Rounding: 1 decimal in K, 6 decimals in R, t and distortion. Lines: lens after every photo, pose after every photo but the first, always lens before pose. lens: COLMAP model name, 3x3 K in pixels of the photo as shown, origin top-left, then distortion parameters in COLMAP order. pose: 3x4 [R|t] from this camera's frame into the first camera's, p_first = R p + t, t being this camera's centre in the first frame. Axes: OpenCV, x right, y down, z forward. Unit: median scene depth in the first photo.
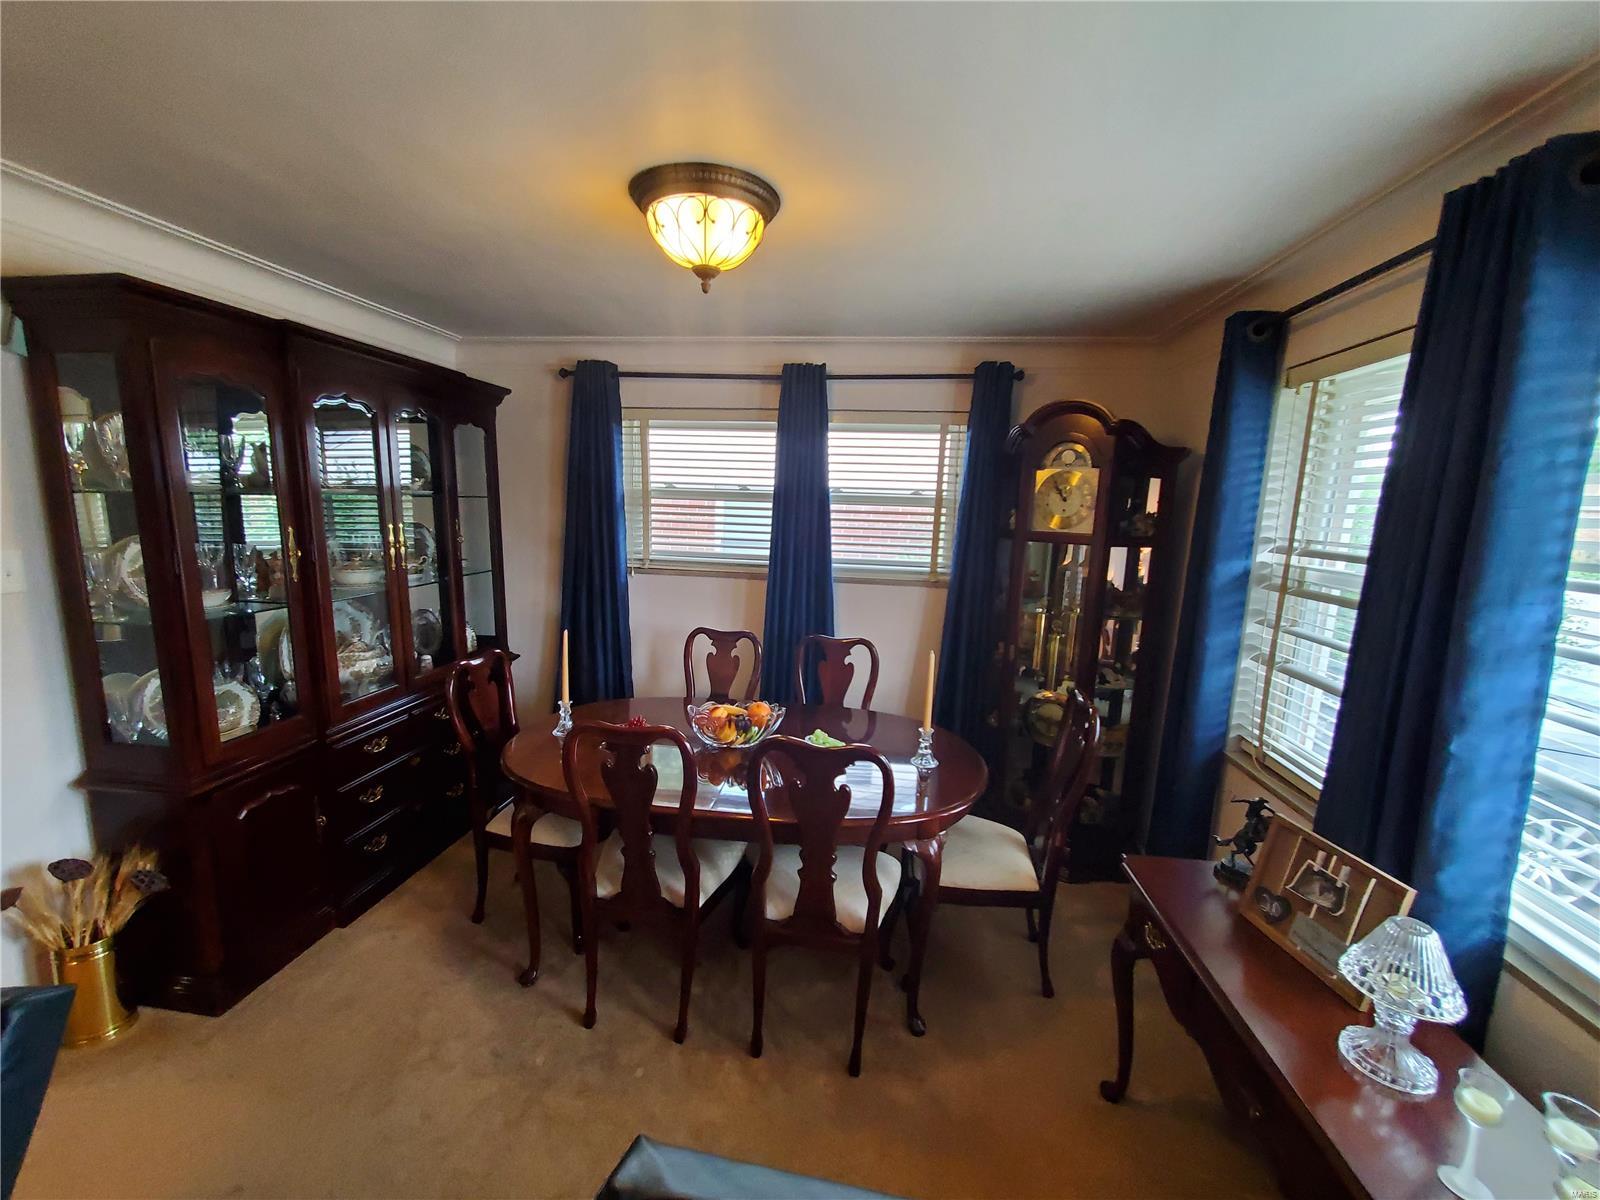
lens RADIAL K [[673.4, 0, 797.7], [0, 673.4, 603.8], [0, 0, 1]] dist [0.006359, -0.002142]
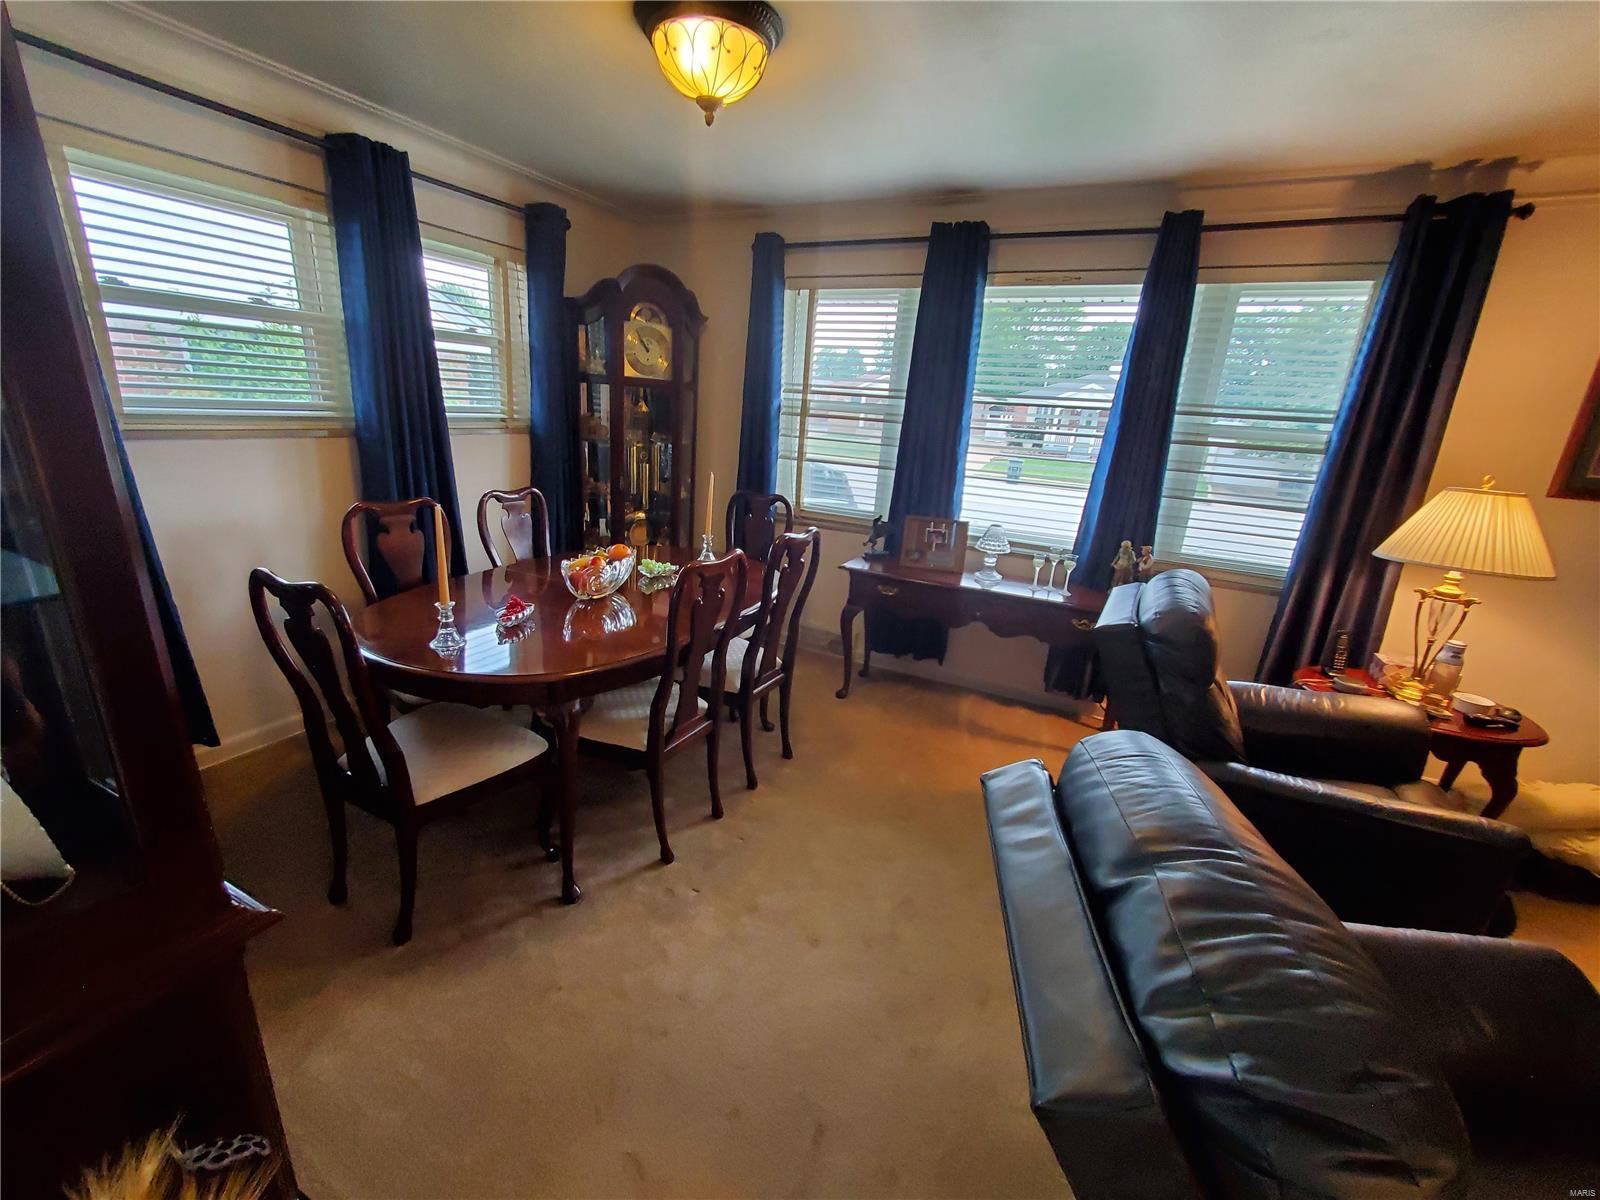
lens RADIAL K [[673.4, 0, 784.1], [0, 673.4, 609.4], [0, 0, 1]] dist [0.006359, -0.002142]
pose [[0.320808, -0.296290, 0.899608, -0.701869], [0.089926, 0.955049, 0.282481, -0.024755], [-0.942866, -0.009724, 0.333032, 0.303802]]
